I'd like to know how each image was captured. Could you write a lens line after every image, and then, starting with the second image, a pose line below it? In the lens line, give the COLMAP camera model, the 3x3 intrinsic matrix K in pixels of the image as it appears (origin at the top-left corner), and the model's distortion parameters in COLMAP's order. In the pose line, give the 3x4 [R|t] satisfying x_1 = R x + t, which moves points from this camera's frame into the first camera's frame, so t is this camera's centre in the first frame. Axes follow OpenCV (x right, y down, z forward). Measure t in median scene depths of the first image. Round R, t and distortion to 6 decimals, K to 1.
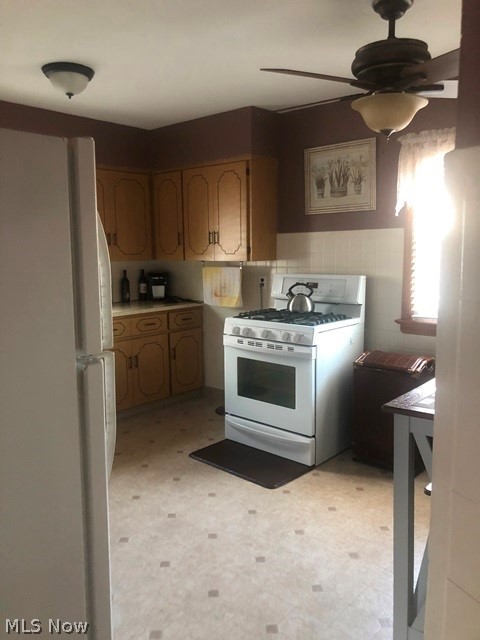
lens RADIAL K [[516.5, 0, 240.0], [0, 516.5, 320.0], [0, 0, 1]] dist [0.010090, 0.003321]
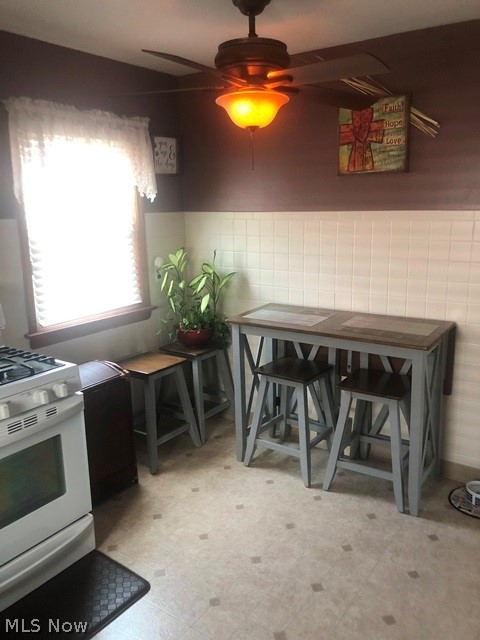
lens RADIAL K [[527.6, 0, 241.1], [0, 527.6, 313.9], [0, 0, 1]] dist [0.075036, -0.000507]
pose [[-0.120066, -0.199429, 0.972529, -0.749607], [0.141417, 0.966190, 0.215589, -0.232329], [-0.982642, 0.163417, -0.087804, 1.075046]]
